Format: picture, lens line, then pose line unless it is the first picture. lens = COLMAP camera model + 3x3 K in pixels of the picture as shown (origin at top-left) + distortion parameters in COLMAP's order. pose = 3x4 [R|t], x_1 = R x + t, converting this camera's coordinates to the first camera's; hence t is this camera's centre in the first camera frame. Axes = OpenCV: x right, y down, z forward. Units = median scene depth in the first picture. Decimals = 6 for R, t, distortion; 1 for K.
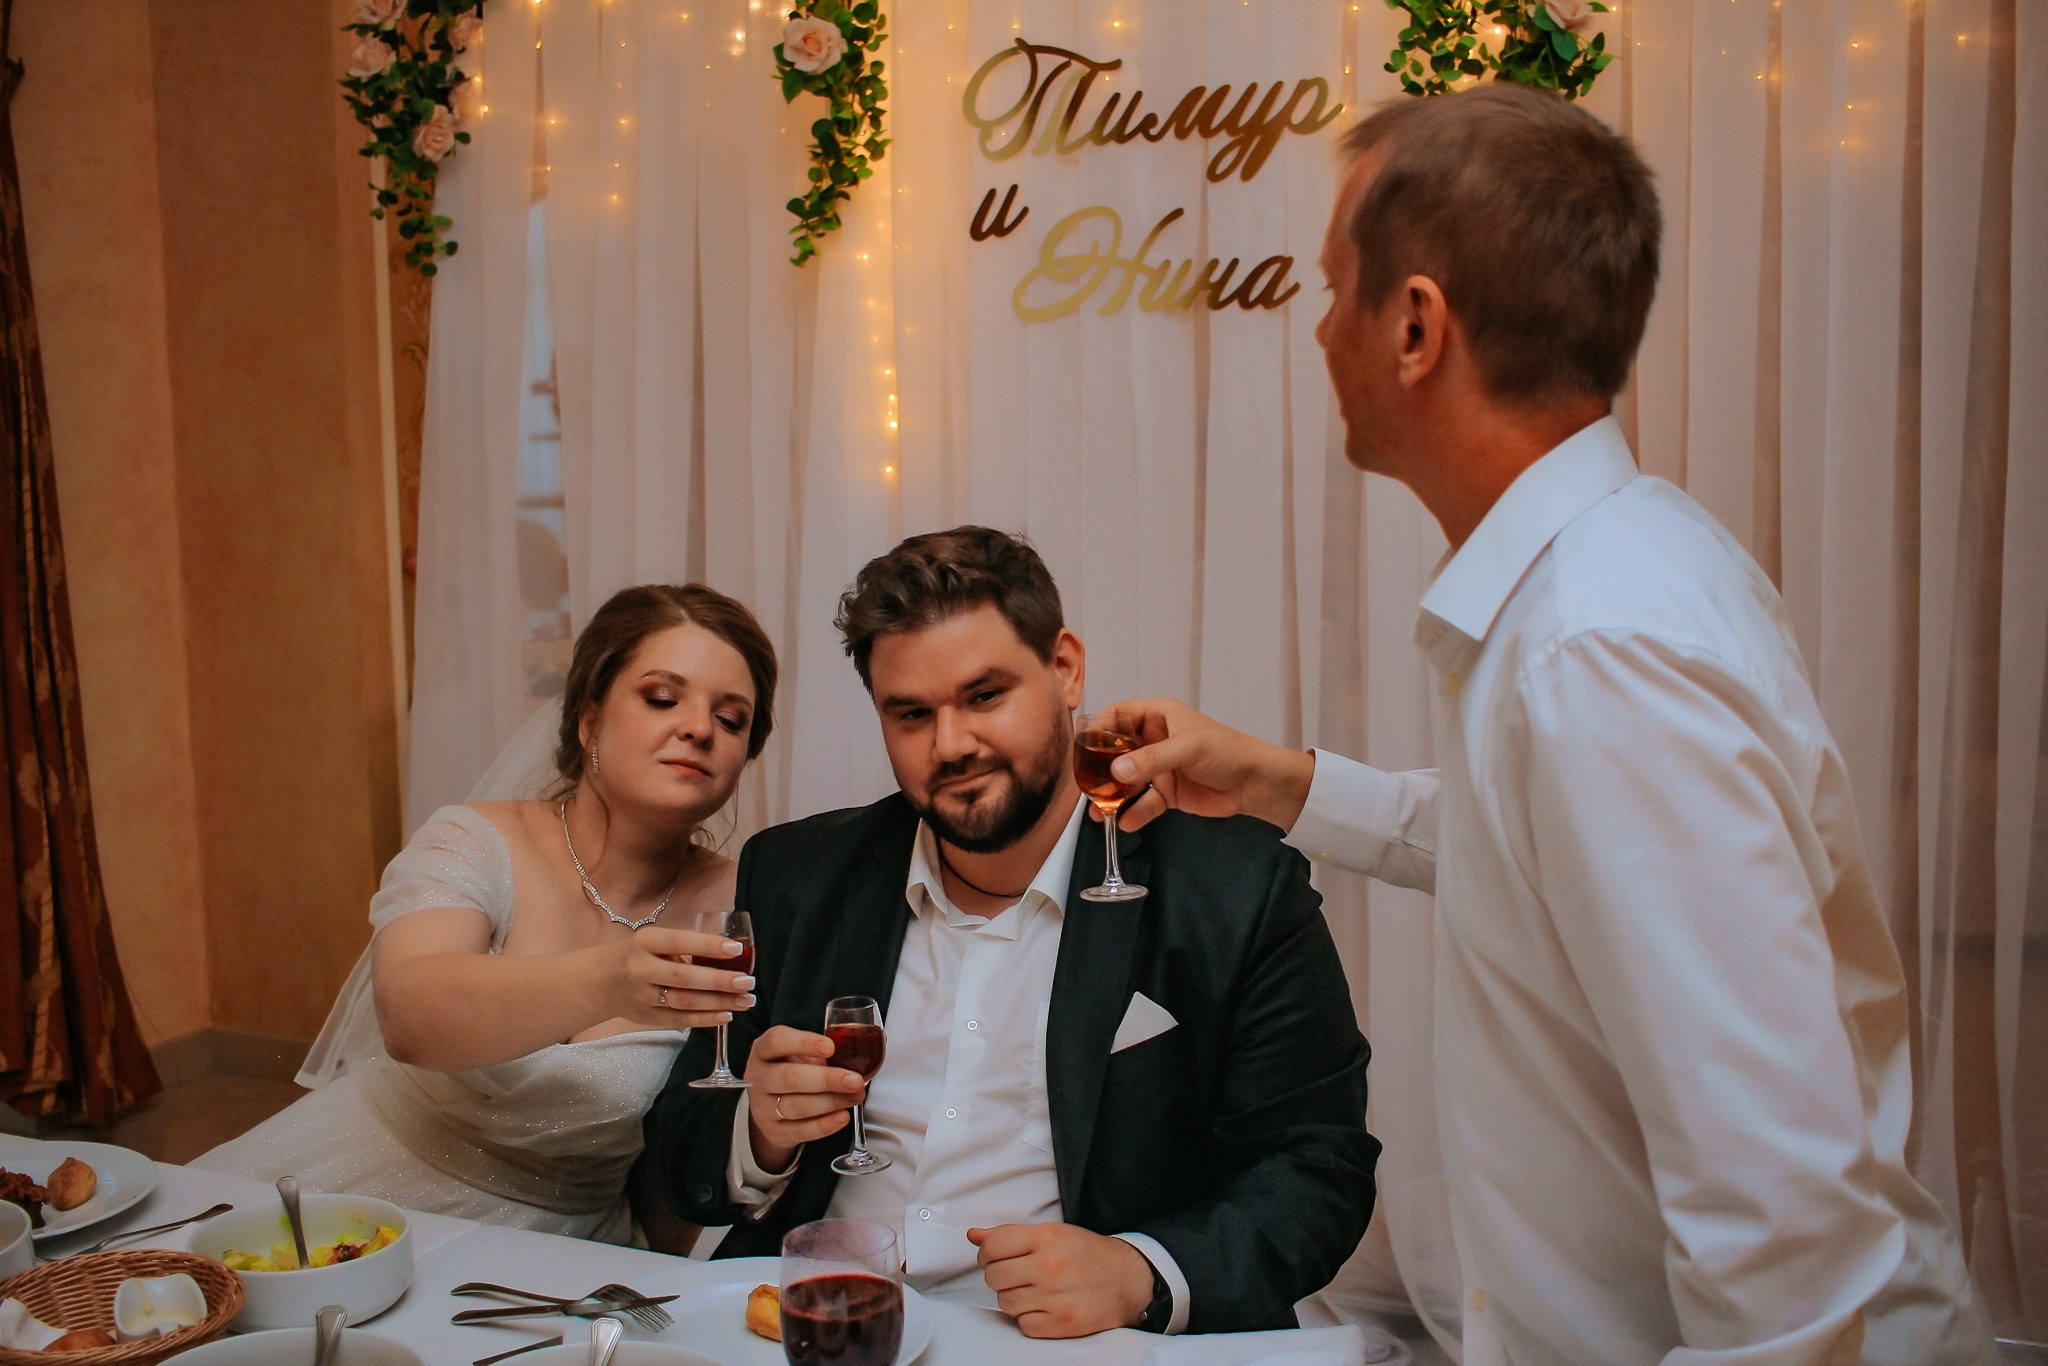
lens RADIAL K [[2277.0, 0, 1024.0], [0, 2277.0, 683.0], [0, 0, 1]] dist [-0.125075, 0.115471]
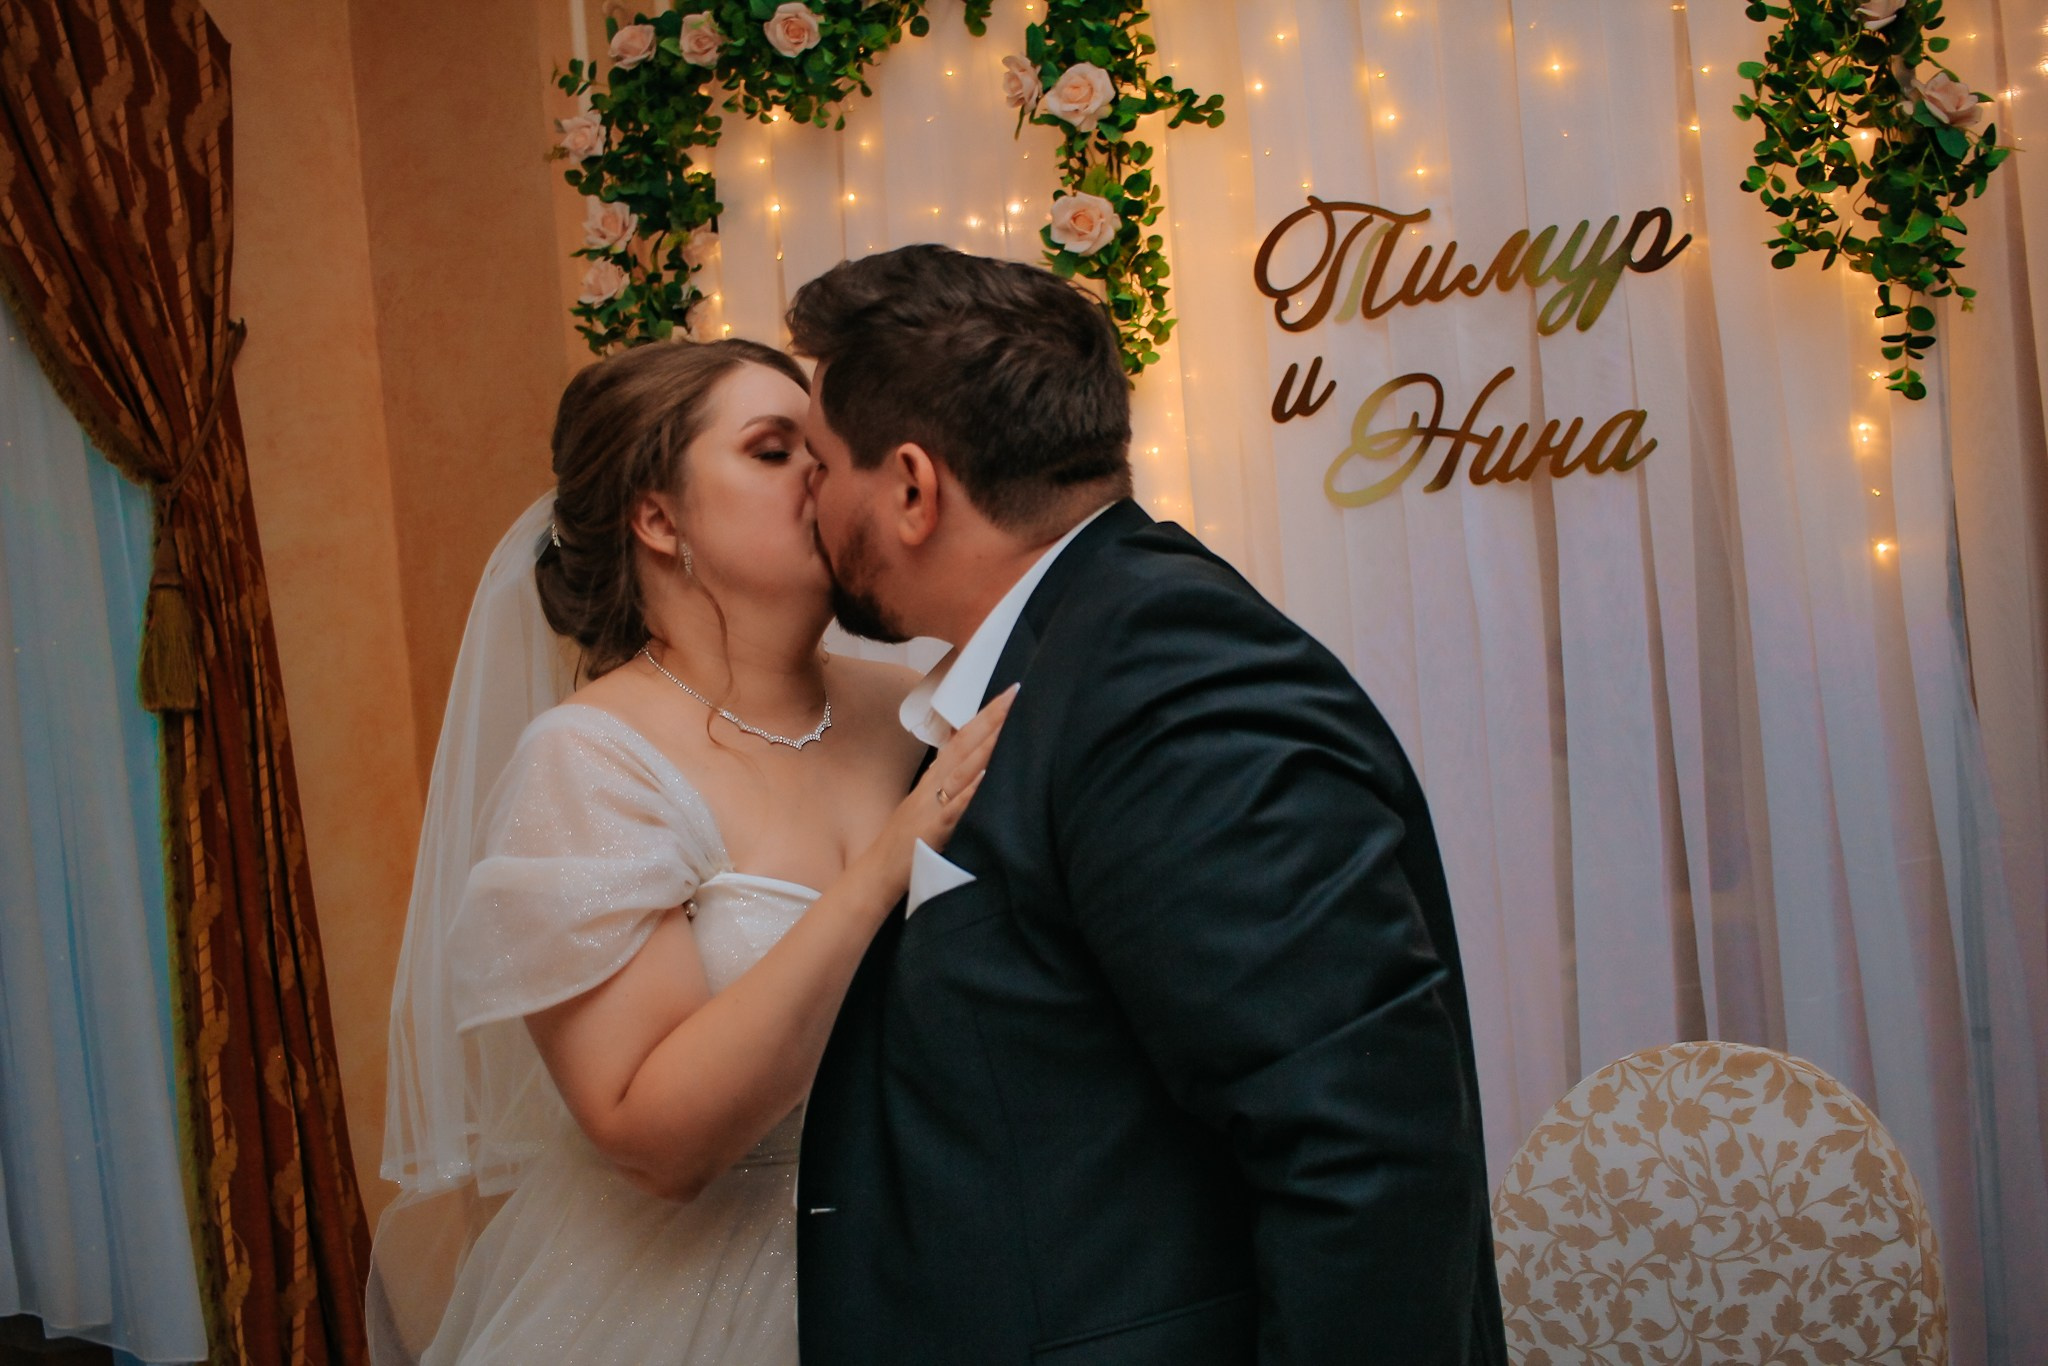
lens RADIAL K [[2277.0, 0, 1024.0], [0, 2277.0, 683.0], [0, 0, 1]] dist [-0.125075, 0.115471]
pose [[0.993061, -0.069745, -0.094688, -0.043259], [0.060232, 0.993177, -0.099859, -0.008880], [0.101006, 0.093463, 0.990486, 0.107637]]
